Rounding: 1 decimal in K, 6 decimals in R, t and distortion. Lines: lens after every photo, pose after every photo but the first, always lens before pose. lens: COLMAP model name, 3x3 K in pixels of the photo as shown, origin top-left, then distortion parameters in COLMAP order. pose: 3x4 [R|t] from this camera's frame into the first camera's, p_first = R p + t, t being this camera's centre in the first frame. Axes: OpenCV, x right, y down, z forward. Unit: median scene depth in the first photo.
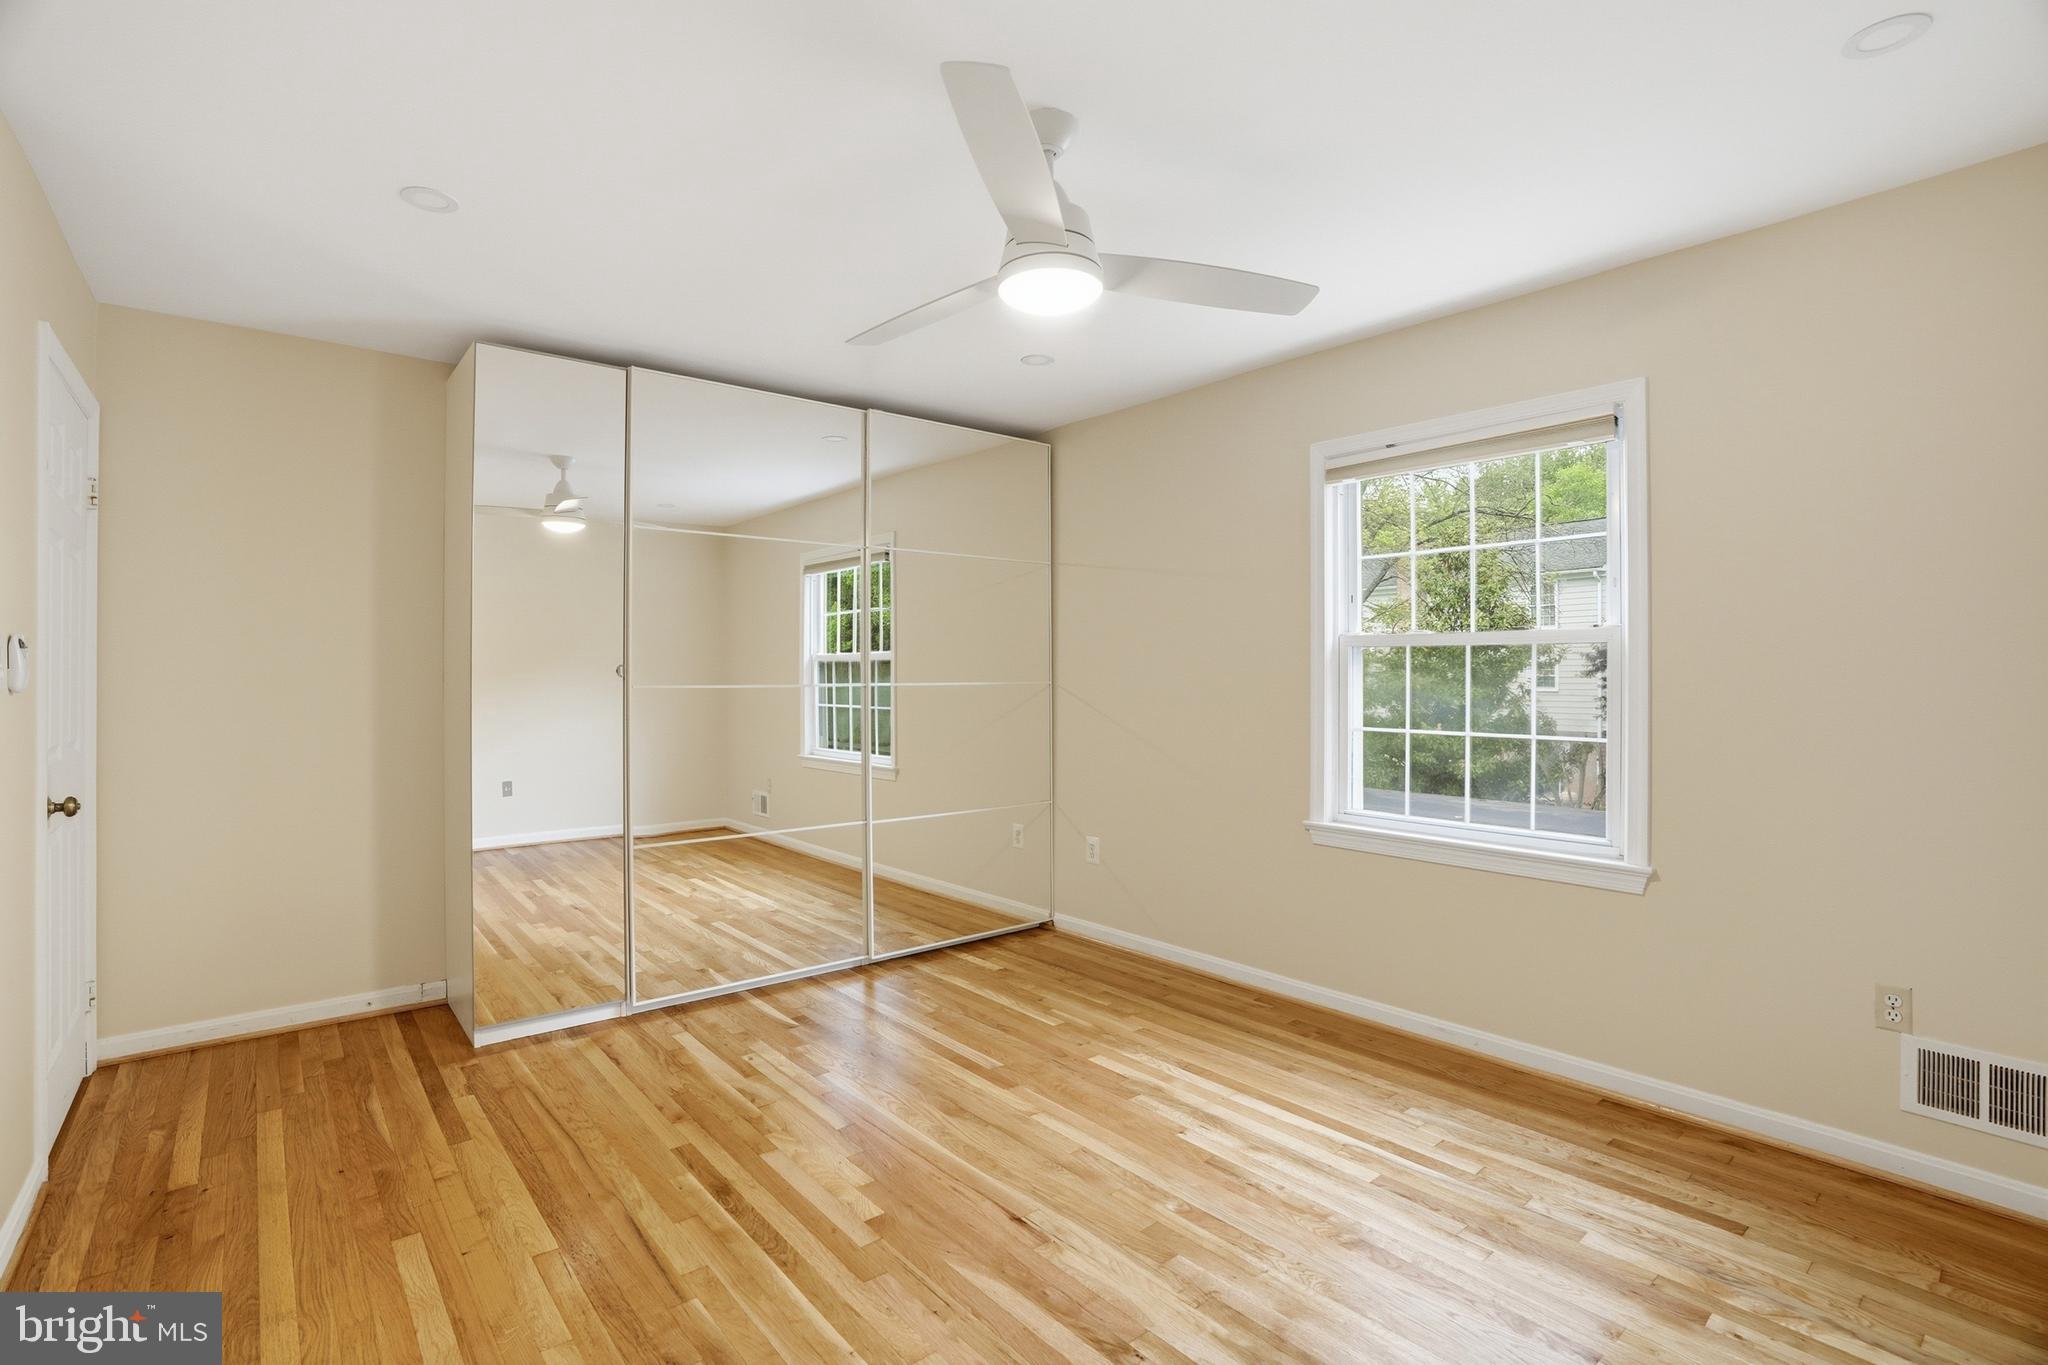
lens RADIAL K [[1007.2, 0, 1033.9], [0, 1007.2, 678.3], [0, 0, 1]] dist [-0.064335, 0.032919]
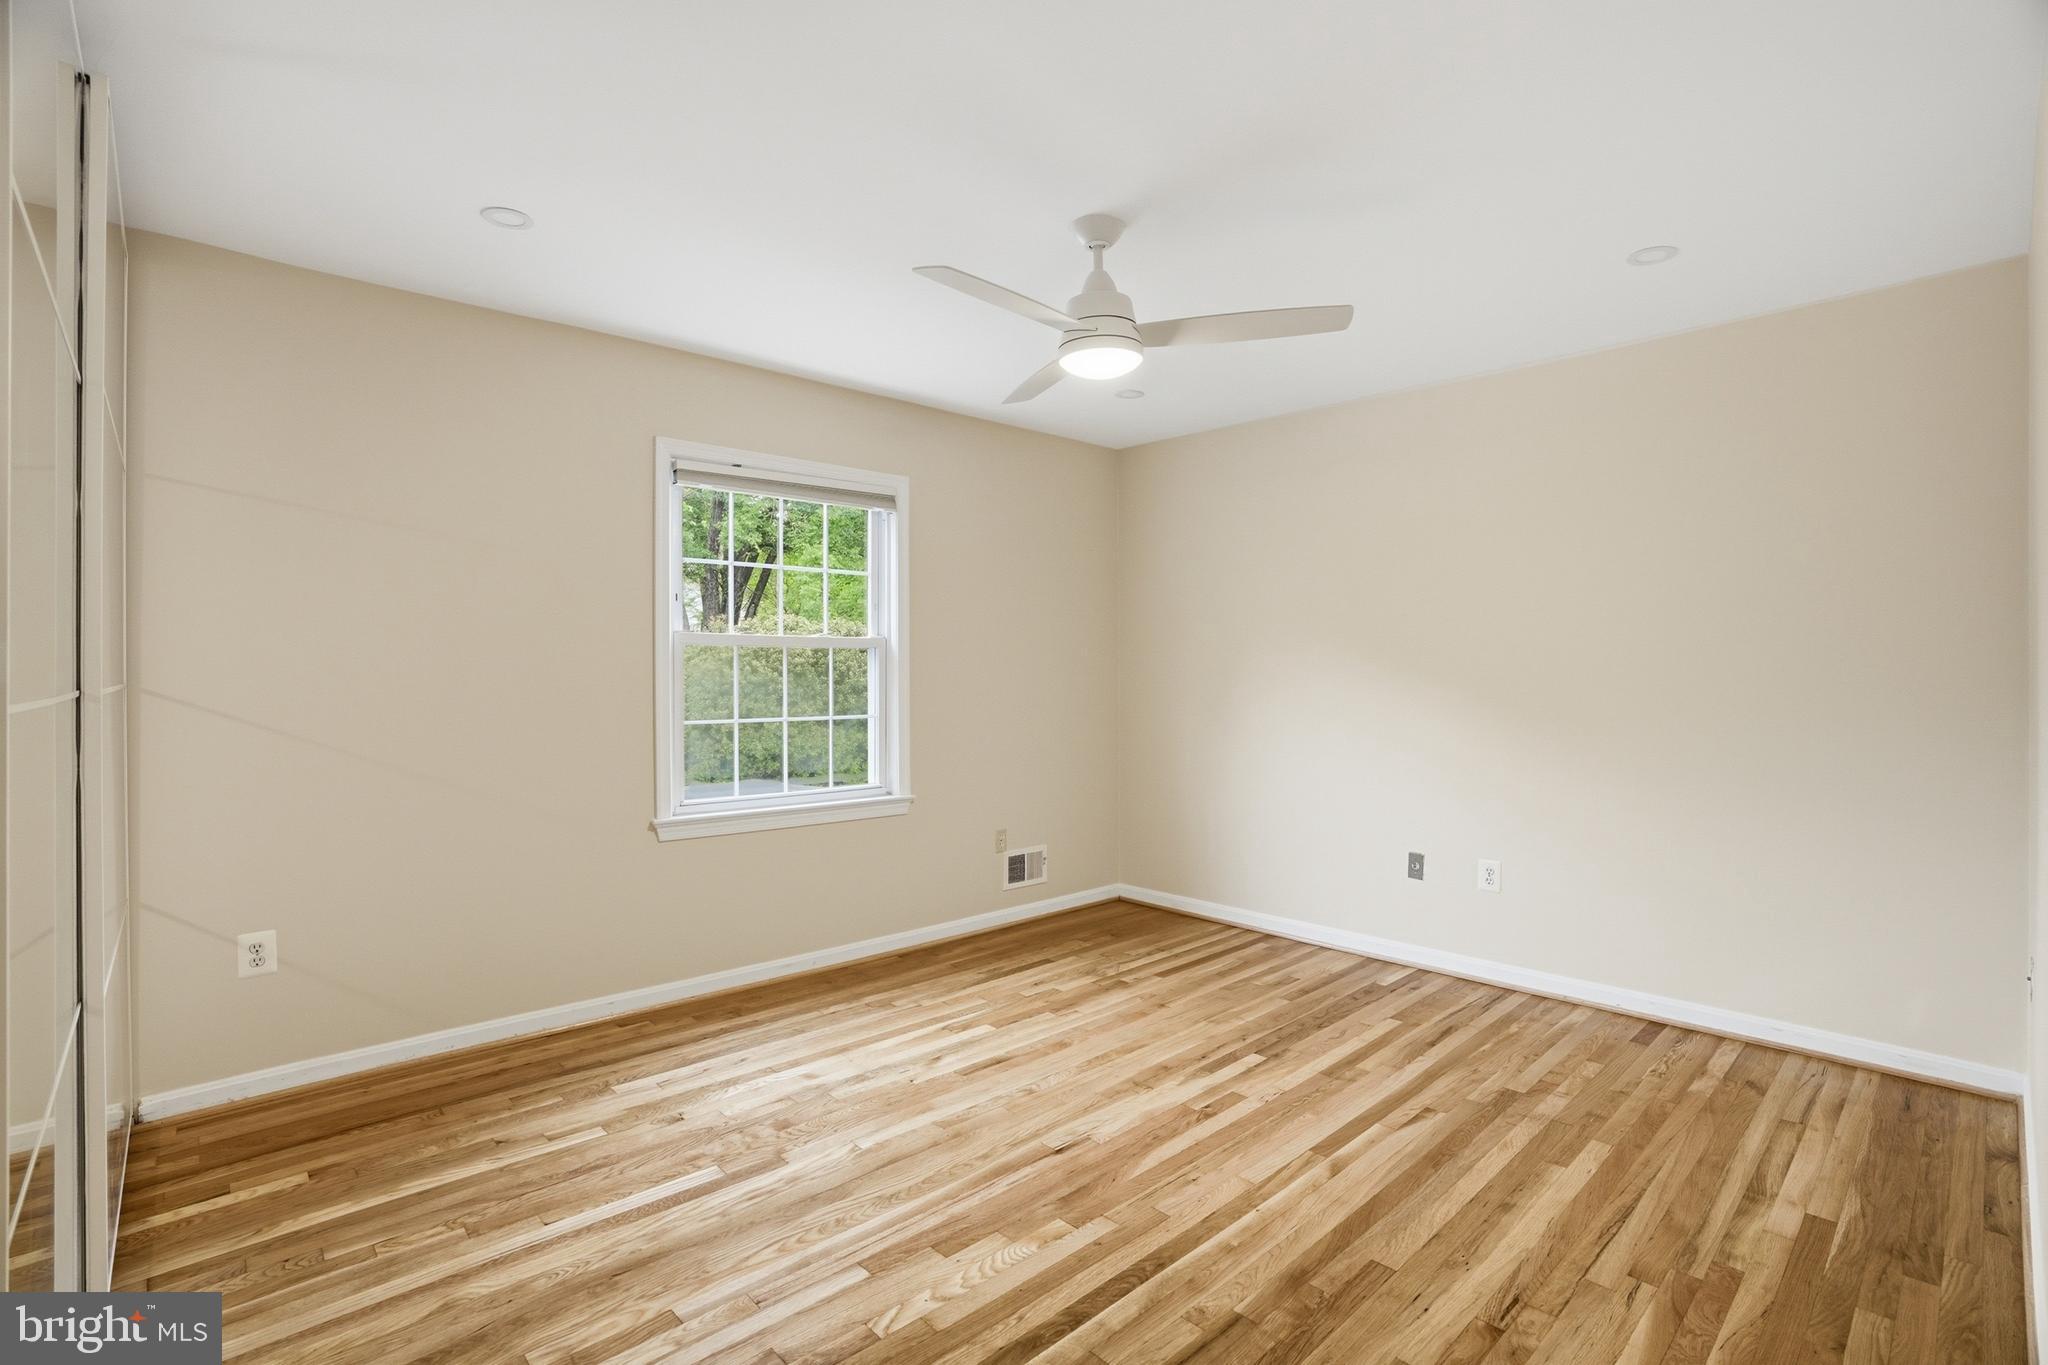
lens RADIAL K [[1007.2, 0, 1033.9], [0, 1007.2, 678.3], [0, 0, 1]] dist [-0.064335, 0.032919]
pose [[-0.117597, 0.004022, 0.993053, -0.924682], [0.001967, 0.999991, -0.003817, 0.012927], [-0.993060, 0.001504, -0.117603, 0.946418]]
